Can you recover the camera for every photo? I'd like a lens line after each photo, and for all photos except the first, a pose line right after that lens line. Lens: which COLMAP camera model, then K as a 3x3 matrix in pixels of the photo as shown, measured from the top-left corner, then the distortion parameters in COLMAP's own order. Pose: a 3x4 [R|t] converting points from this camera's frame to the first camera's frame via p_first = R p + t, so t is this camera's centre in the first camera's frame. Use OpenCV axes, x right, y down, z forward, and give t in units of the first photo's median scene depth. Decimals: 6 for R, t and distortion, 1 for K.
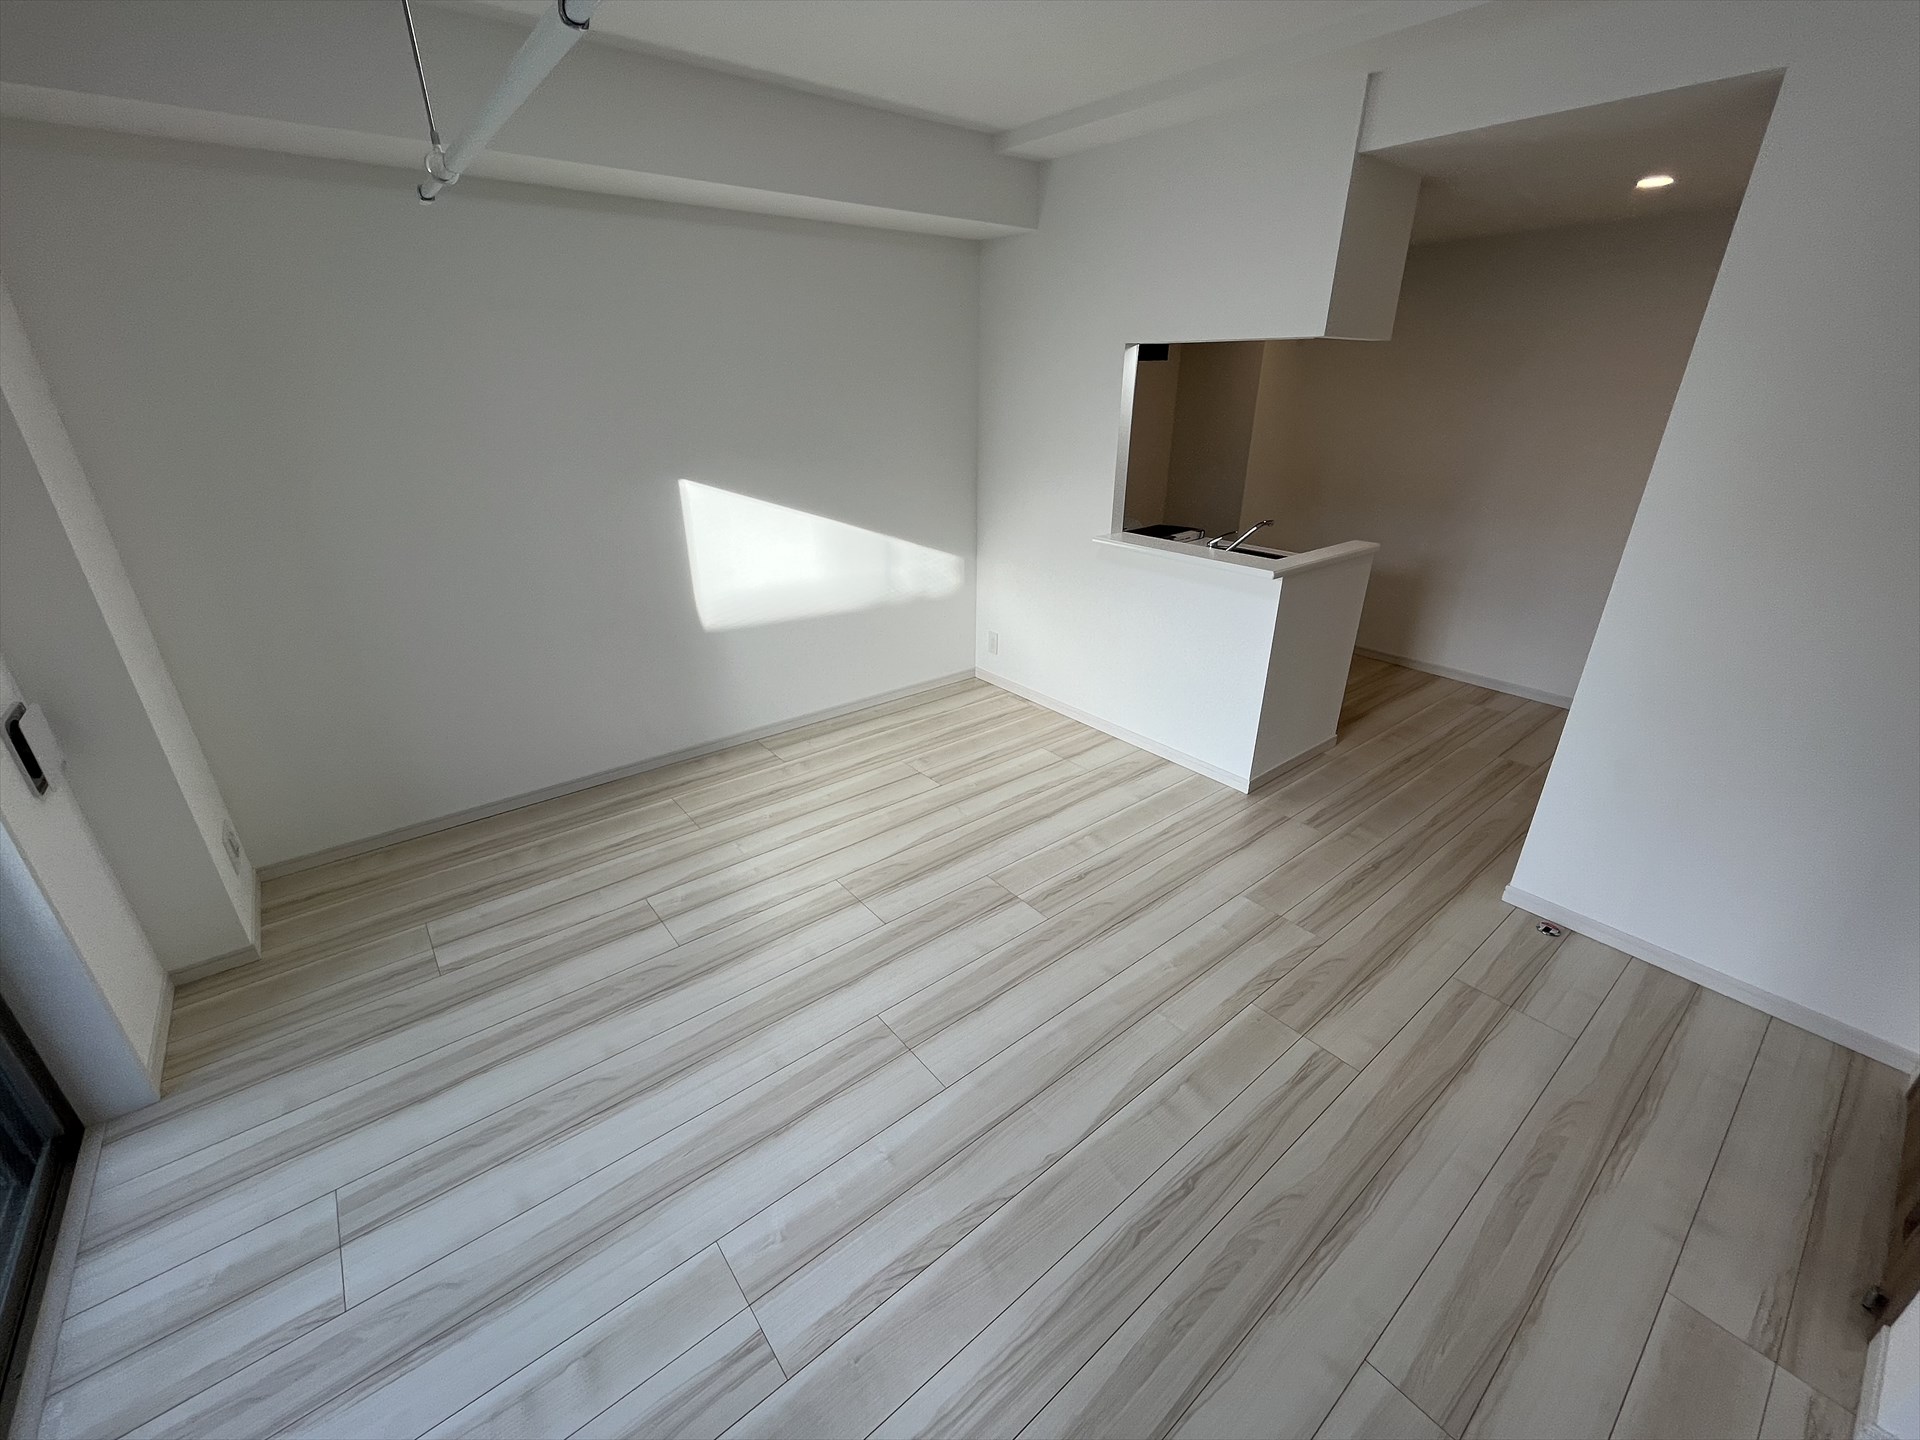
lens RADIAL K [[786.0, 0, 957.2], [0, 786.0, 716.3], [0, 0, 1]] dist [-0.002159, 0.000204]
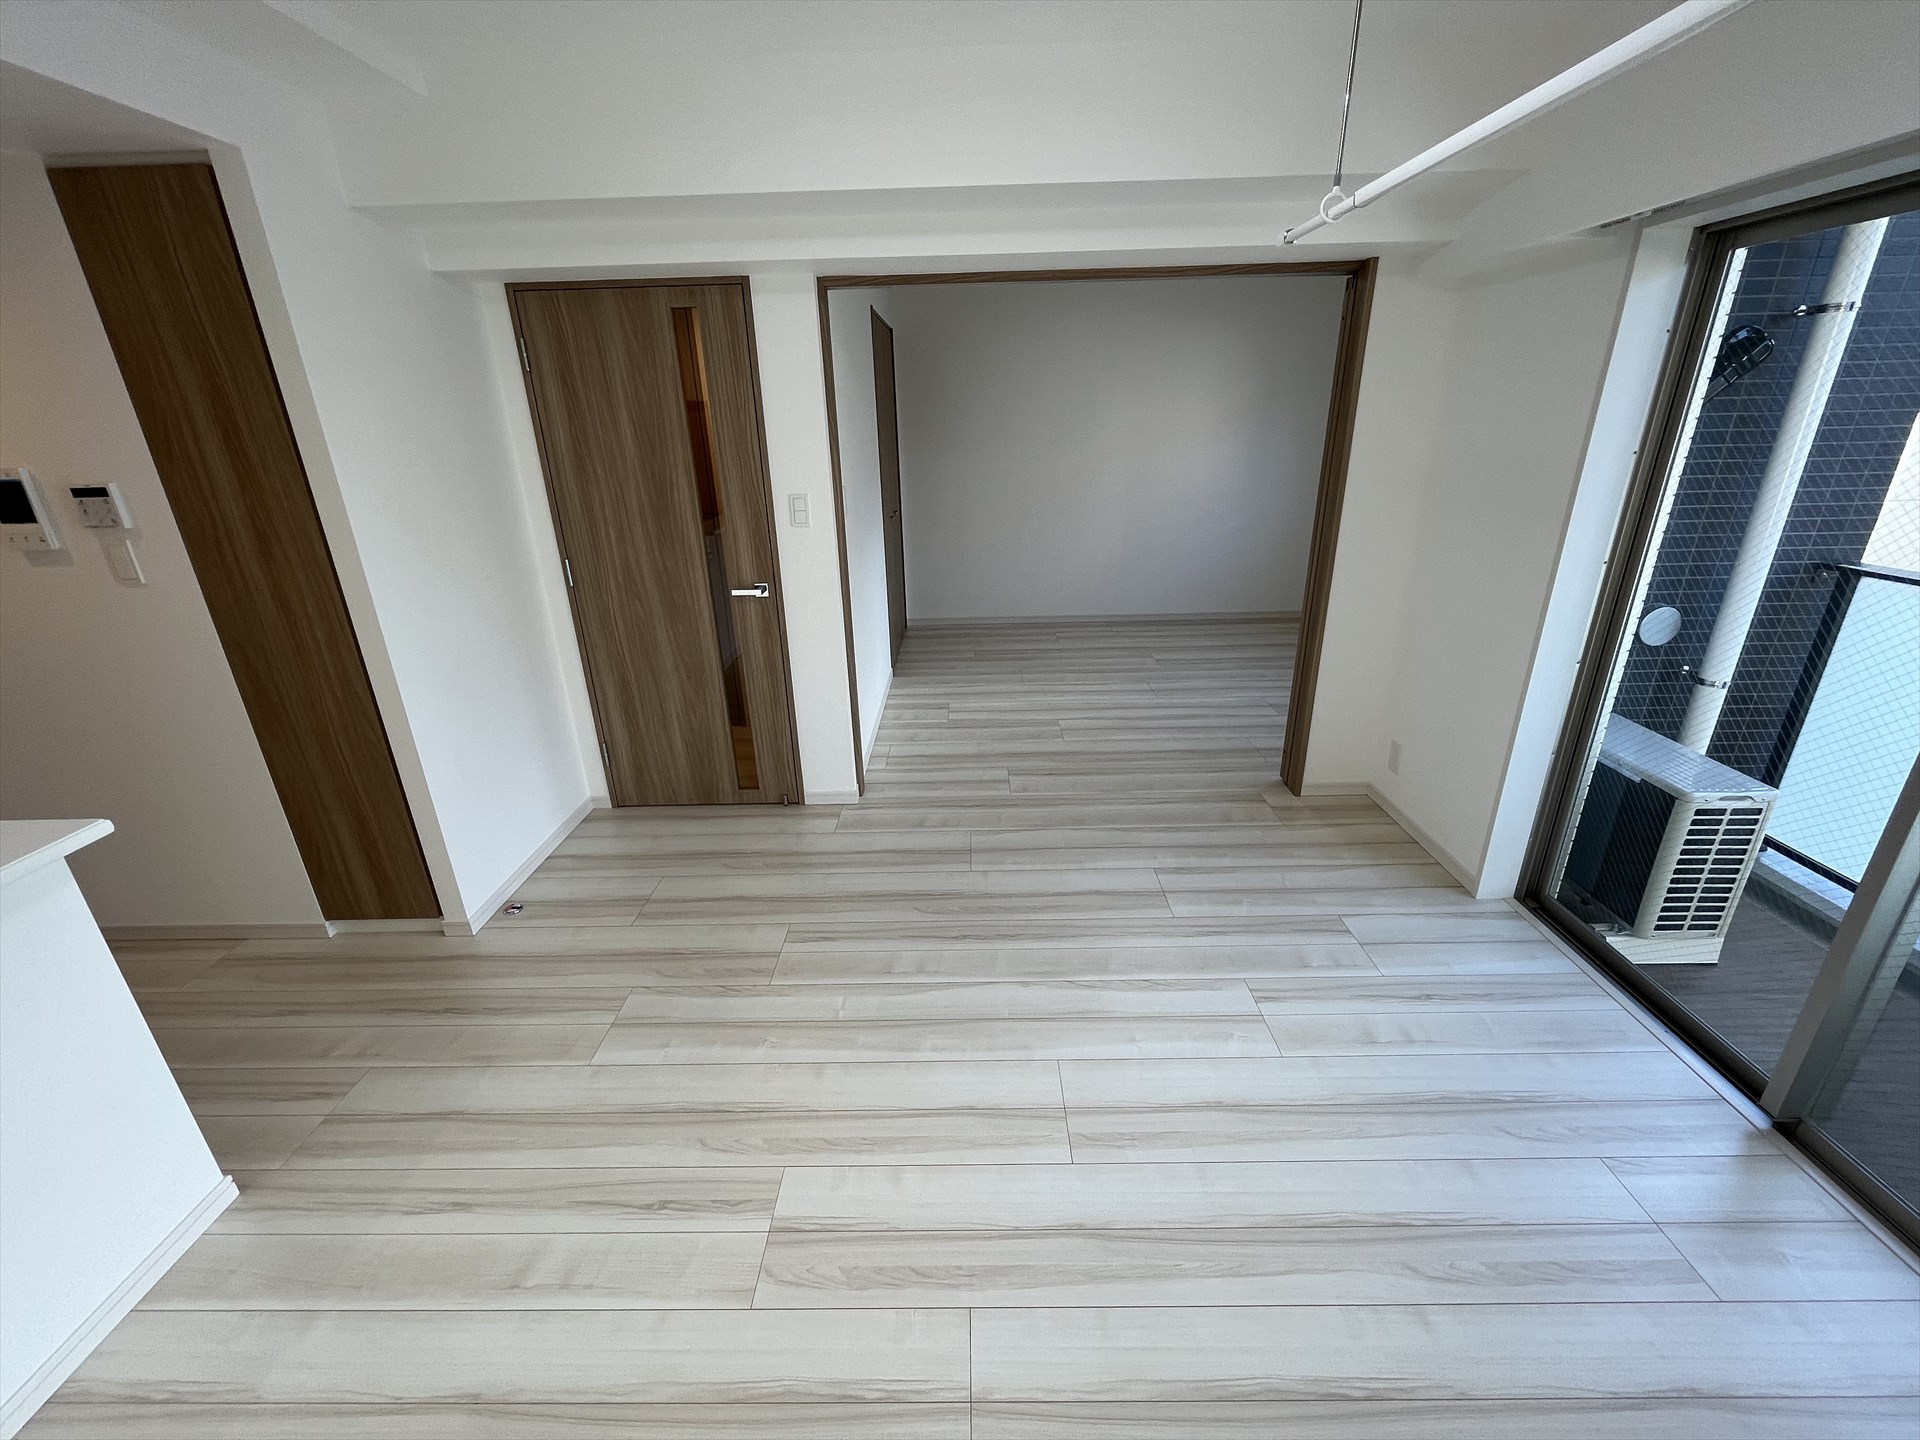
lens RADIAL K [[786.0, 0, 957.2], [0, 786.0, 716.3], [0, 0, 1]] dist [-0.002159, 0.000204]
pose [[-0.774900, -0.208098, 0.596846, -0.382229], [0.274942, 0.739274, 0.614721, -0.486997], [-0.569155, 0.640445, -0.515648, 1.126477]]
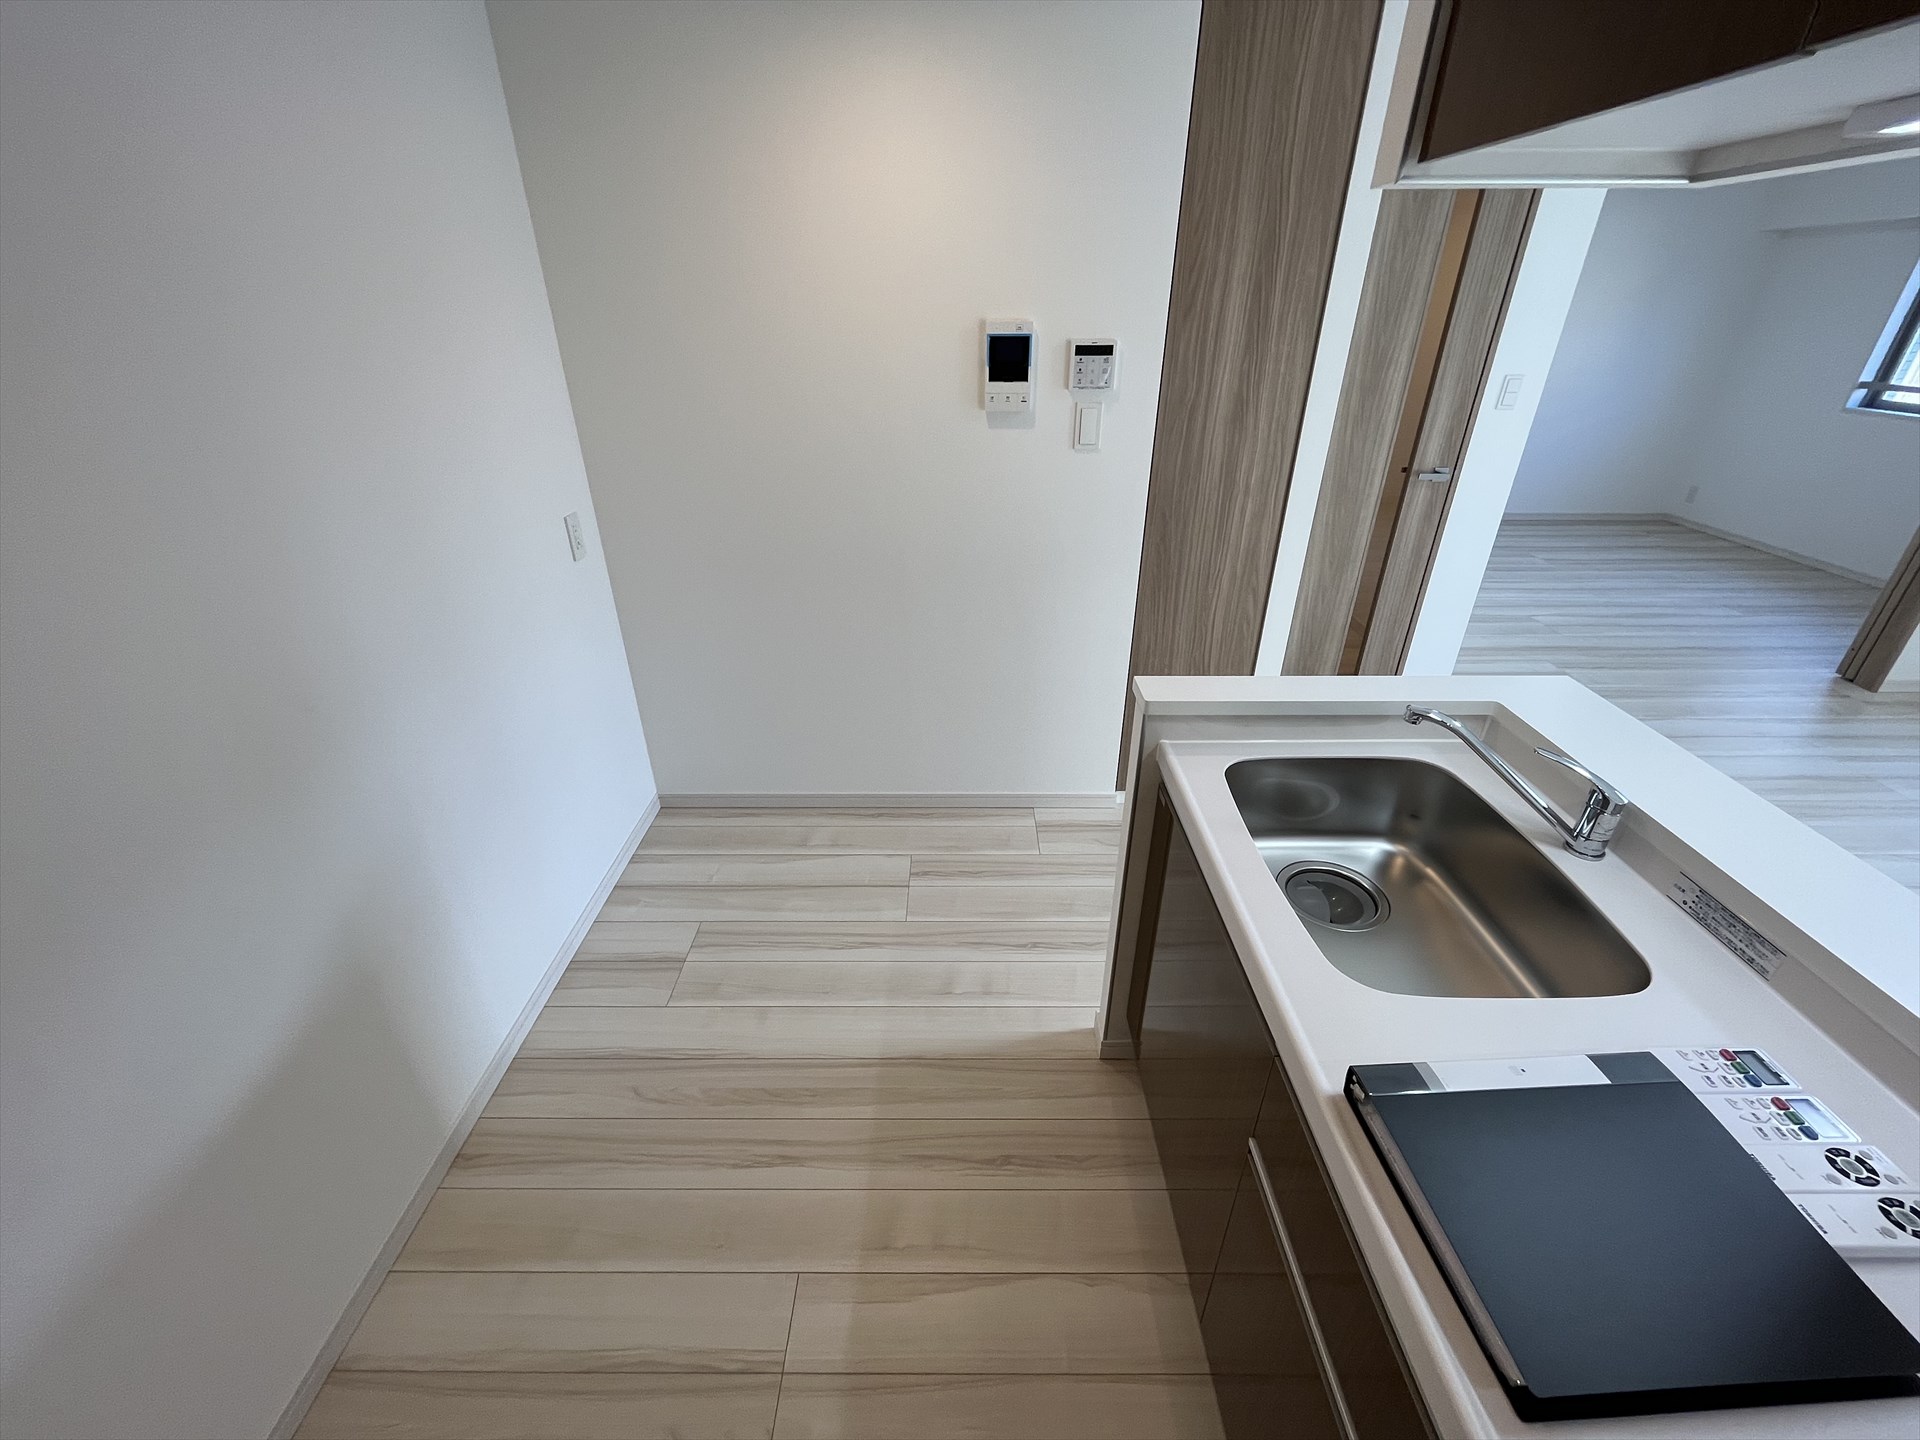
lens RADIAL K [[777.3, 0, 960.0], [0, 777.3, 720.0], [0, 0, 1]] dist [-0.002536, -0.000020]
pose [[-0.779812, -0.295750, 0.551747, 0.530752], [0.251541, 0.659053, 0.708785, -0.787712], [-0.573254, 0.691506, -0.439545, 1.841150]]
